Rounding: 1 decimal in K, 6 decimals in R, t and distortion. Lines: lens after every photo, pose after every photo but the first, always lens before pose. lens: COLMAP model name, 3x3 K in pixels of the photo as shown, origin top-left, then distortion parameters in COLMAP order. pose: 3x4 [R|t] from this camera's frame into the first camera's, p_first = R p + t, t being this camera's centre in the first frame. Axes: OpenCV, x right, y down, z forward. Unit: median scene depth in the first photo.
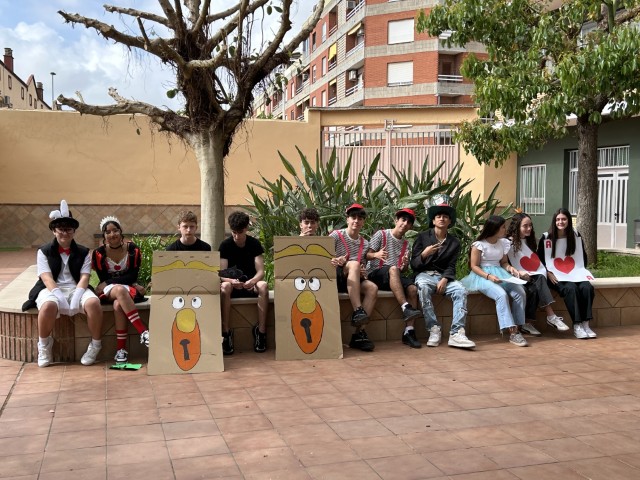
lens RADIAL K [[689.7, 0, 320.4], [0, 689.7, 240.1], [0, 0, 1]] dist [-0.020888, 0.000000]
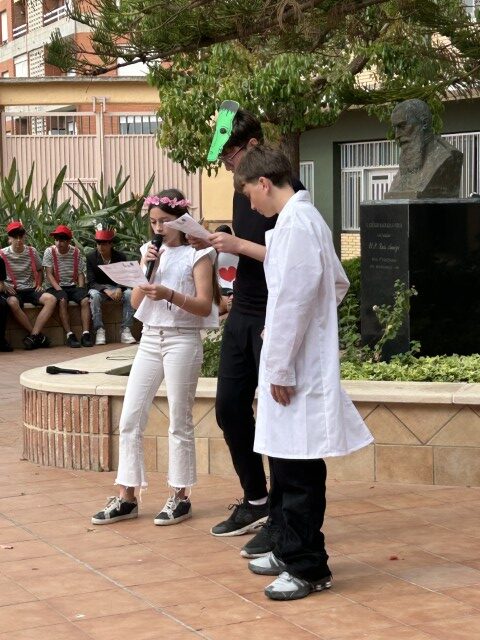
lens RADIAL K [[1444.6, 0, 239.6], [0, 1444.6, 319.5], [0, 0, 1]] dist [-0.039779, 0.000000]
pose [[0.986782, -0.027453, 0.159711, 0.003594], [0.024368, 0.999477, 0.021242, 0.041619], [-0.160211, -0.017069, 0.986935, -0.913353]]
